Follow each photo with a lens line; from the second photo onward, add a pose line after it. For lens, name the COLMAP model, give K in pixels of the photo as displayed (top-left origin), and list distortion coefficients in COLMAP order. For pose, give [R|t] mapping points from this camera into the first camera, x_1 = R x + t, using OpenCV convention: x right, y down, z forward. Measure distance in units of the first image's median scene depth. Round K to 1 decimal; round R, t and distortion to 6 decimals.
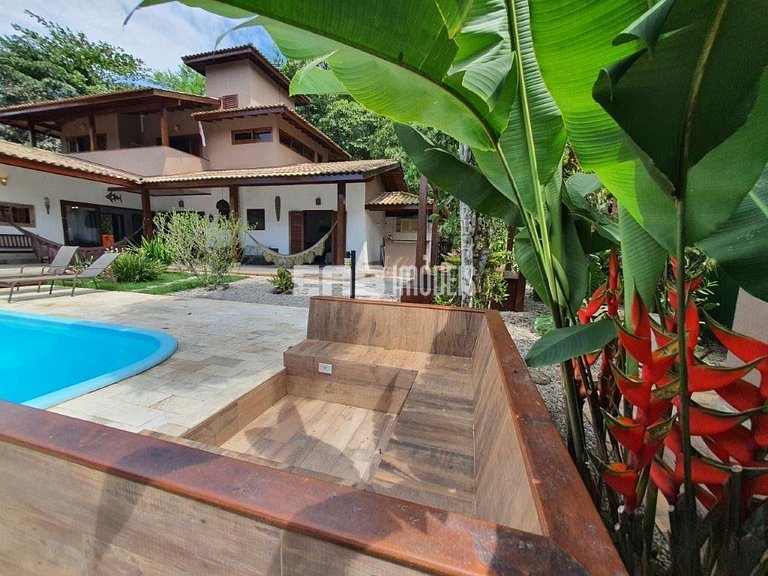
lens RADIAL K [[306.0, 0, 383.8], [0, 306.0, 289.5], [0, 0, 1]] dist [0.002051, -0.001590]
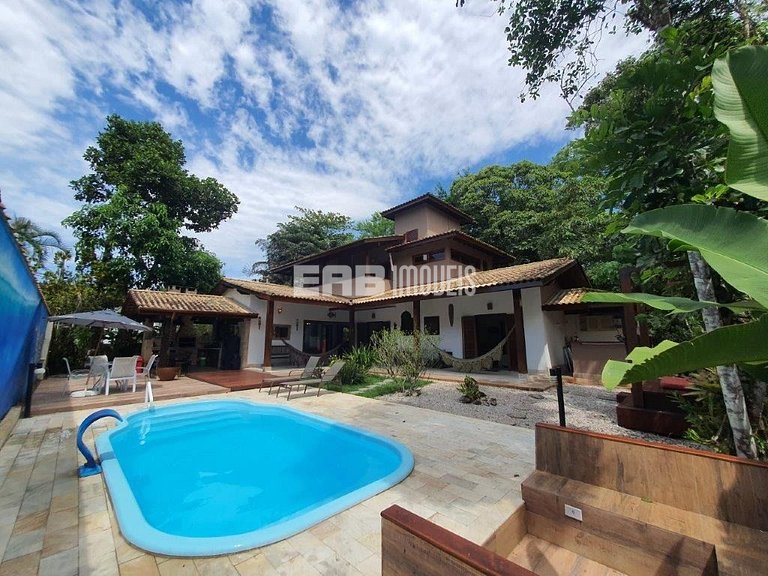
lens RADIAL K [[306.0, 0, 380.0], [0, 306.0, 288.4], [0, 0, 1]] dist [0.002051, -0.001590]
pose [[0.875361, -0.107784, -0.471302, -0.049361], [-0.040803, 0.954885, -0.294161, -0.026154], [0.481745, 0.276728, 0.831471, -0.069812]]
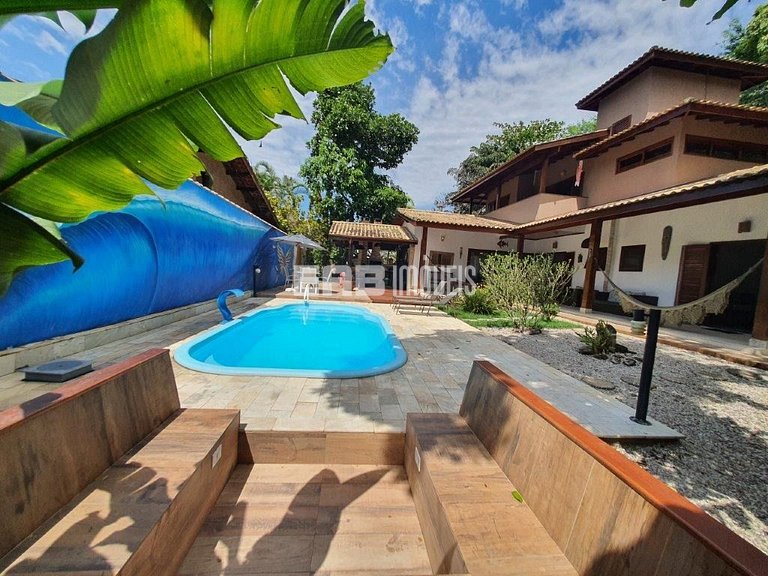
lens RADIAL K [[306.0, 0, 377.3], [0, 306.0, 290.0], [0, 0, 1]] dist [0.002051, -0.001590]
pose [[0.360008, 0.068726, -0.930414, 0.108545], [-0.185366, 0.982669, 0.000861, -0.031168], [0.914349, 0.172157, 0.366508, 0.144517]]
